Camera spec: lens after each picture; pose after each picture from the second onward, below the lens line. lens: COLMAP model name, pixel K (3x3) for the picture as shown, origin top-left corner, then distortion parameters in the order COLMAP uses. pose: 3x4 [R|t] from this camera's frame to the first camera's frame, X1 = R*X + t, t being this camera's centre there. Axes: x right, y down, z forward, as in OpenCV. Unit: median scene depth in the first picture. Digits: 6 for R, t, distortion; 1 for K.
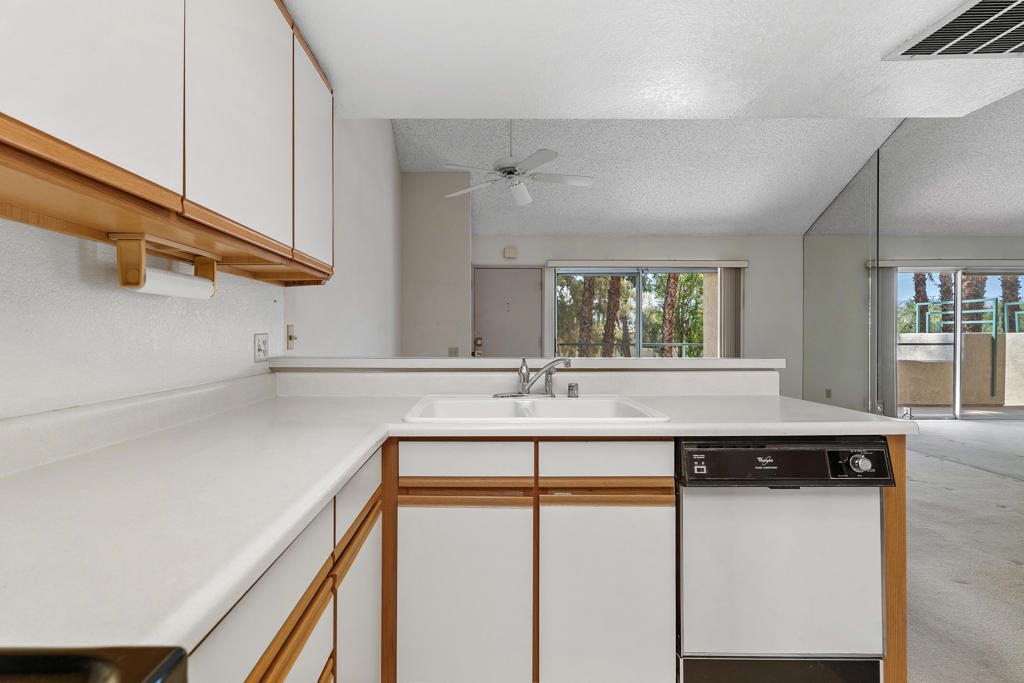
lens RADIAL K [[483.0, 0, 480.1], [0, 483.0, 336.6], [0, 0, 1]] dist [0.012798, -0.000522]
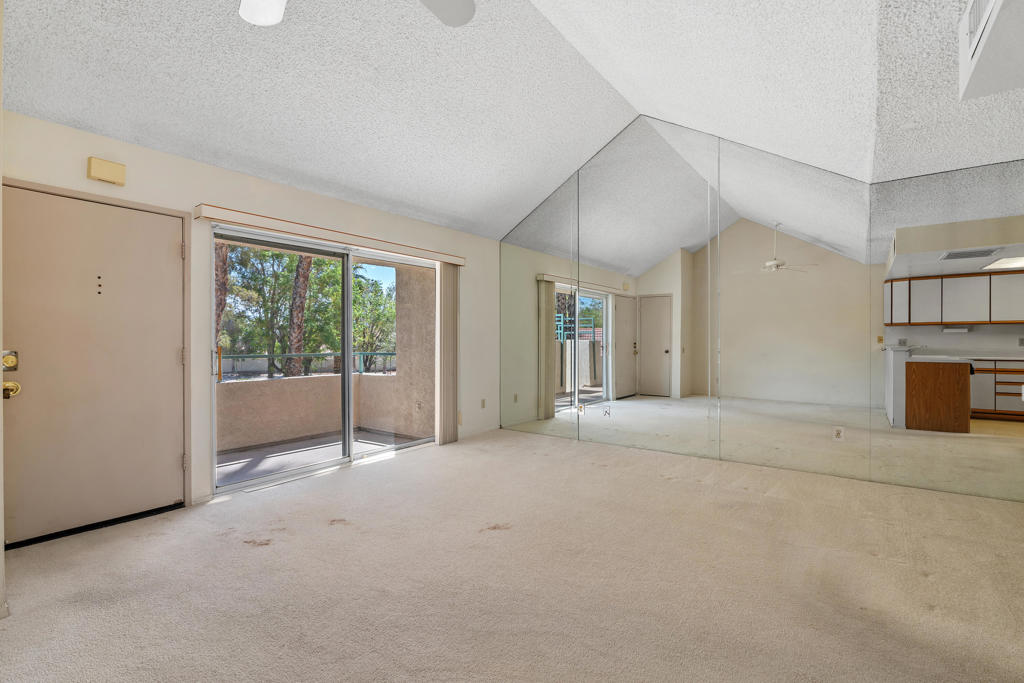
lens RADIAL K [[458.4, 0, 526.2], [0, 458.4, 341.3], [0, 0, 1]] dist [-0.008216, -0.000341]
pose [[0.590631, -0.003142, 0.806936, -0.065749], [0.005799, 0.999983, -0.000351, -0.004541], [-0.806921, 0.004887, 0.590639, 0.494460]]
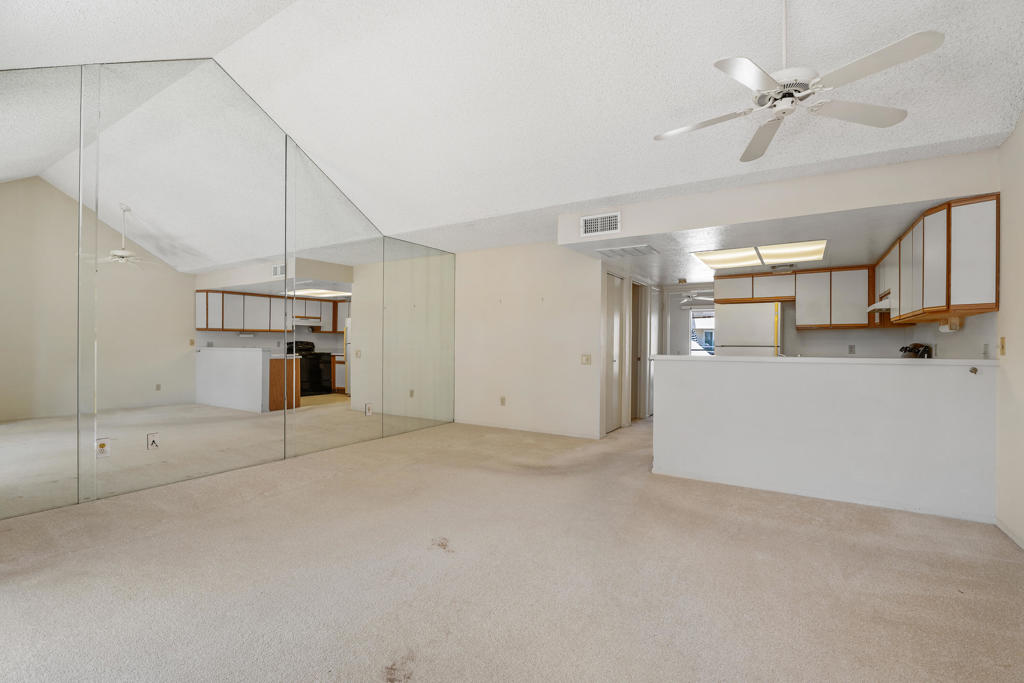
lens RADIAL K [[461.7, 0, 468.3], [0, 461.7, 346.3], [0, 0, 1]] dist [-0.055249, -0.000045]
pose [[-0.826865, -0.005123, 0.562377, 0.066824], [-0.002856, 0.999984, 0.004911, 0.000296], [-0.562393, 0.002455, -0.826867, 1.264412]]
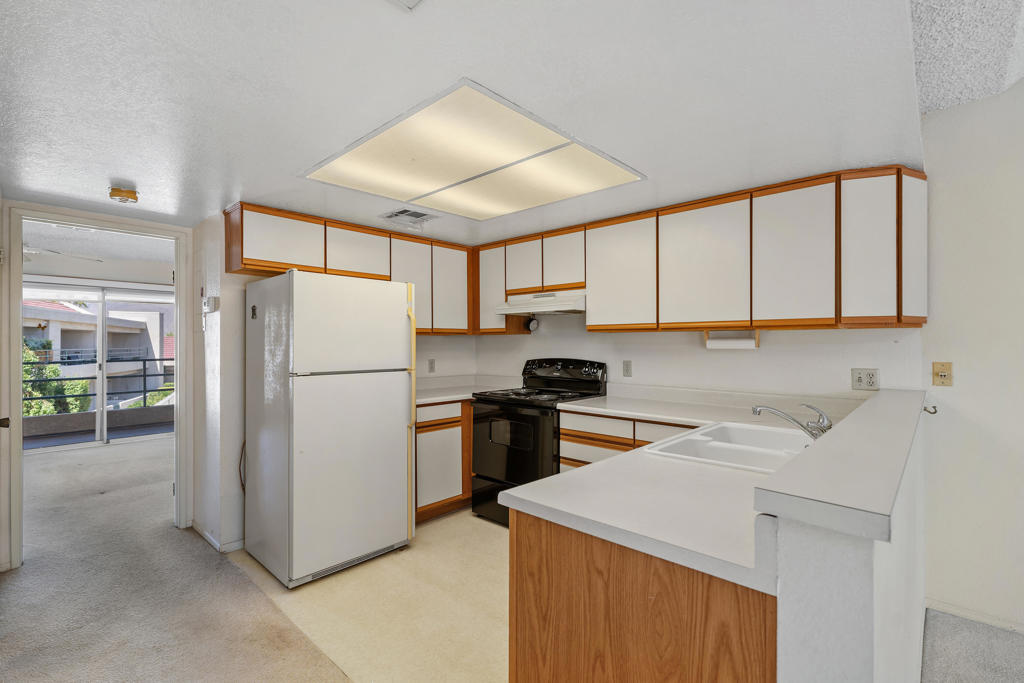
lens RADIAL K [[462.0, 0, 530.3], [0, 462.0, 342.0], [0, 0, 1]] dist [0.004760, 0.000163]
pose [[-0.661280, 0.000803, -0.750138, 0.414501], [-0.000831, 0.999998, 0.001803, -0.030275], [0.750138, 0.001816, -0.661278, 0.445459]]
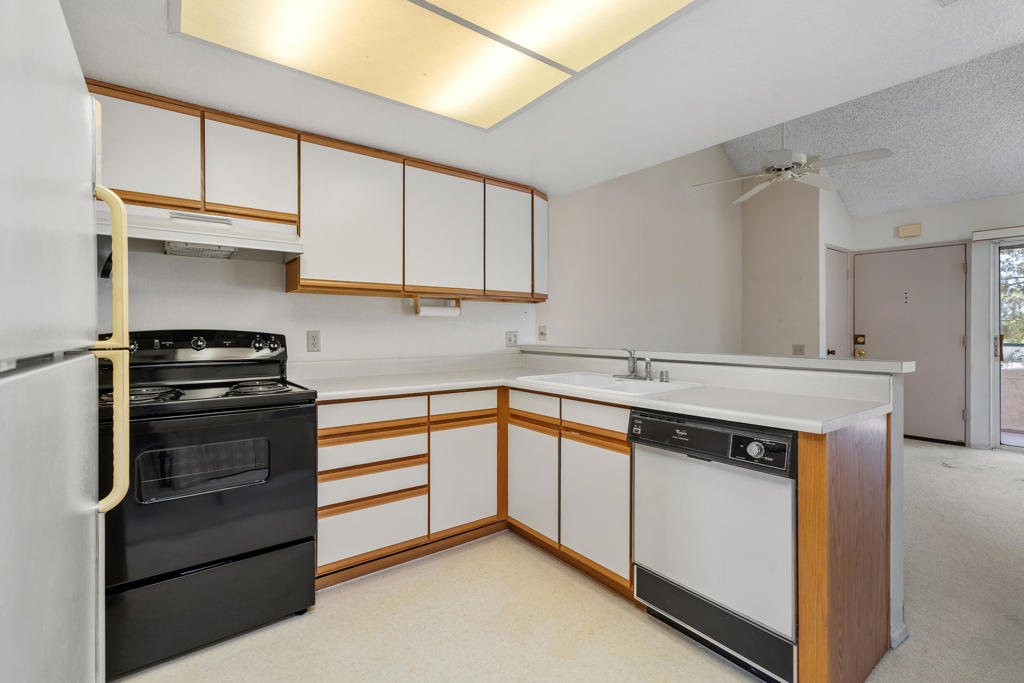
lens RADIAL K [[454.8, 0, 481.4], [0, 454.8, 333.0], [0, 0, 1]] dist [0.001944, 0.000440]
pose [[0.573113, 0.005180, -0.819460, 0.339508], [-0.003362, 0.999986, 0.003970, -0.002442], [0.819470, 0.000480, 0.573122, -0.029851]]
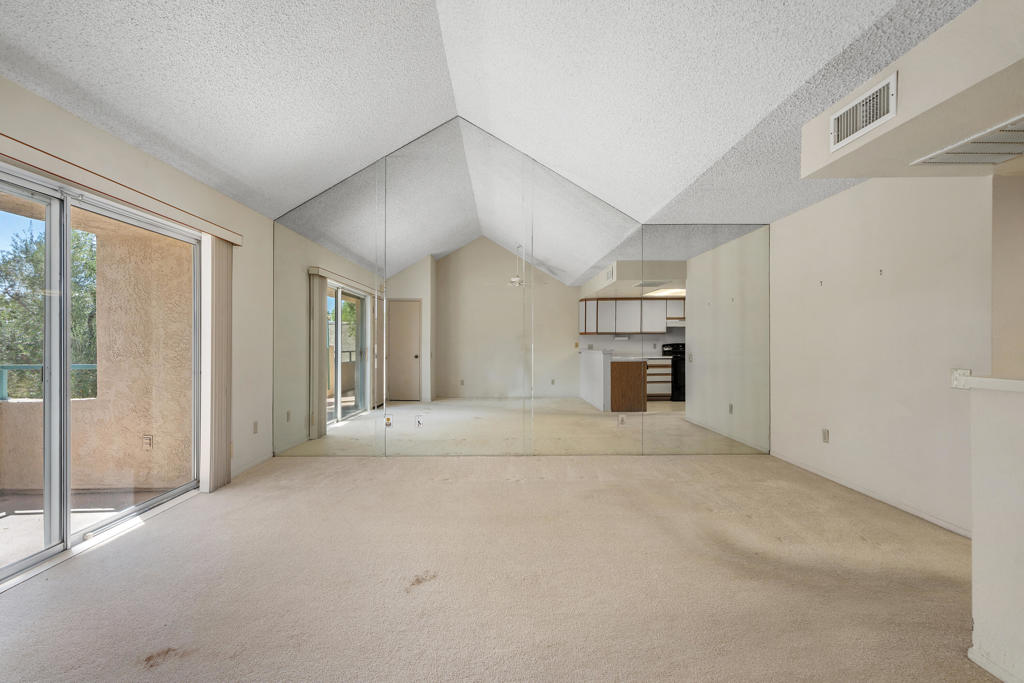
lens RADIAL K [[450.5, 0, 507.1], [0, 450.5, 343.1], [0, 0, 1]] dist [0.002318, -0.000052]
pose [[-0.013529, 0.003013, 0.999904, -0.078401], [0.005294, 0.999982, -0.002942, -0.007262], [-0.999894, 0.005254, -0.013545, 0.769578]]
